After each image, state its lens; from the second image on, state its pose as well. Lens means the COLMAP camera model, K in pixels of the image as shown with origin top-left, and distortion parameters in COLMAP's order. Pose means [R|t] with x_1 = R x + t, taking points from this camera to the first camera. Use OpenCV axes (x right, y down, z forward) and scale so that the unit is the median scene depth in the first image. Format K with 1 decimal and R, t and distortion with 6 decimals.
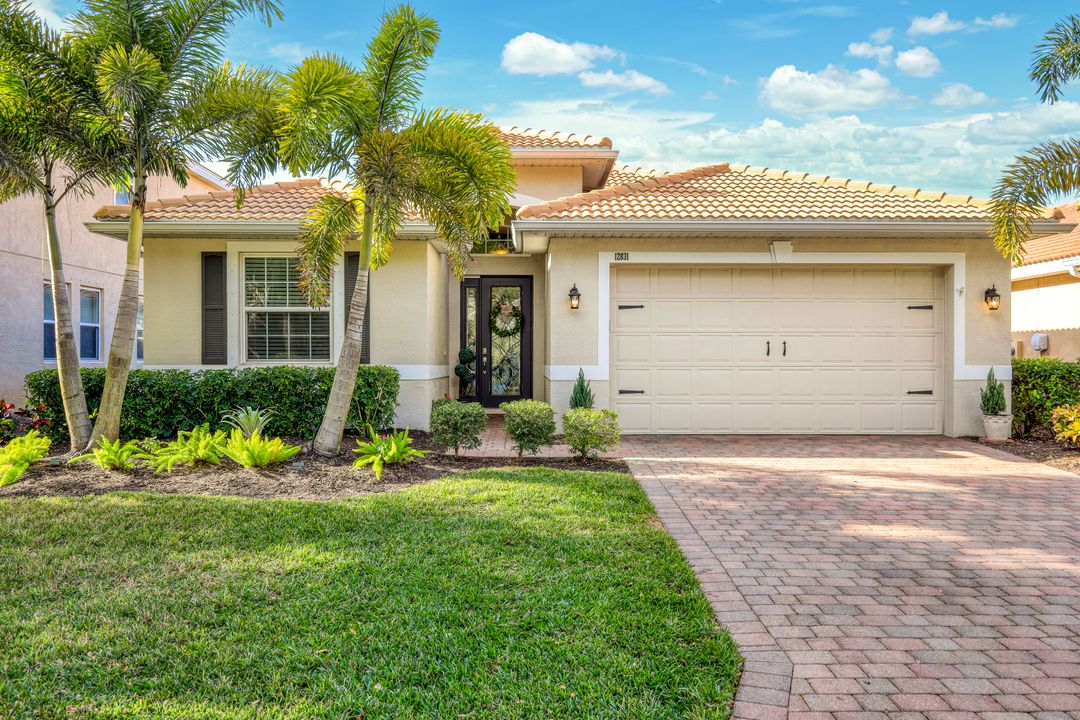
lens RADIAL K [[771.3, 0, 536.4], [0, 771.3, 359.5], [0, 0, 1]] dist [0.009232, 0.002018]
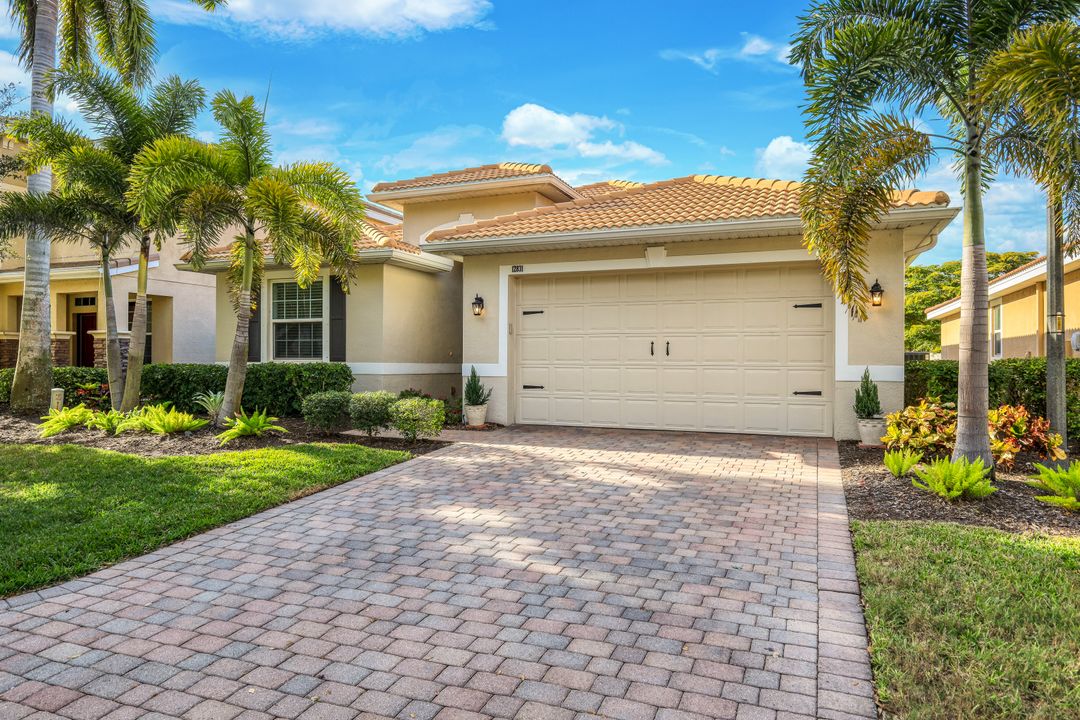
lens RADIAL K [[663.5, 0, 538.0], [0, 663.5, 359.8], [0, 0, 1]] dist [0.006440, 0.001570]
pose [[0.924288, 0.002940, -0.381684, 0.503322], [-0.003785, 0.999992, -0.001462, 0.003273], [0.381677, 0.002796, 0.924292, 0.095493]]
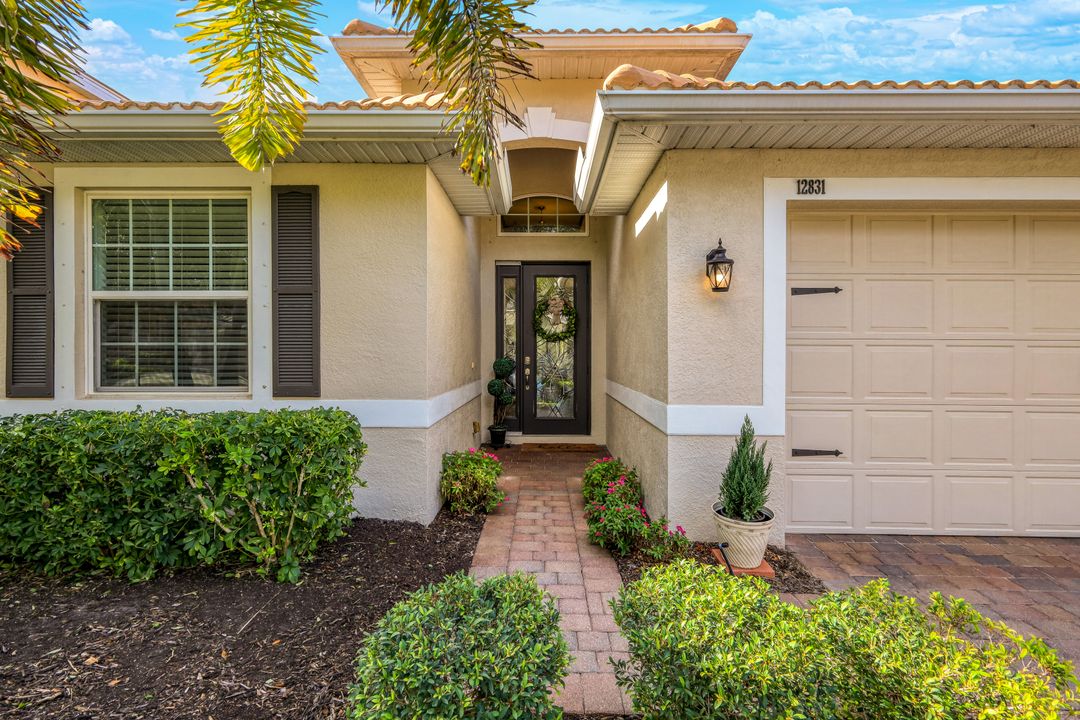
lens RADIAL K [[518.4, 0, 541.7], [0, 518.4, 354.2], [0, 0, 1]] dist [0.000294, -0.000066]
pose [[0.999728, 0.002024, -0.023228, -0.054470], [-0.001900, 0.999984, 0.005347, -0.026282], [0.023239, -0.005301, 0.999716, 0.644405]]
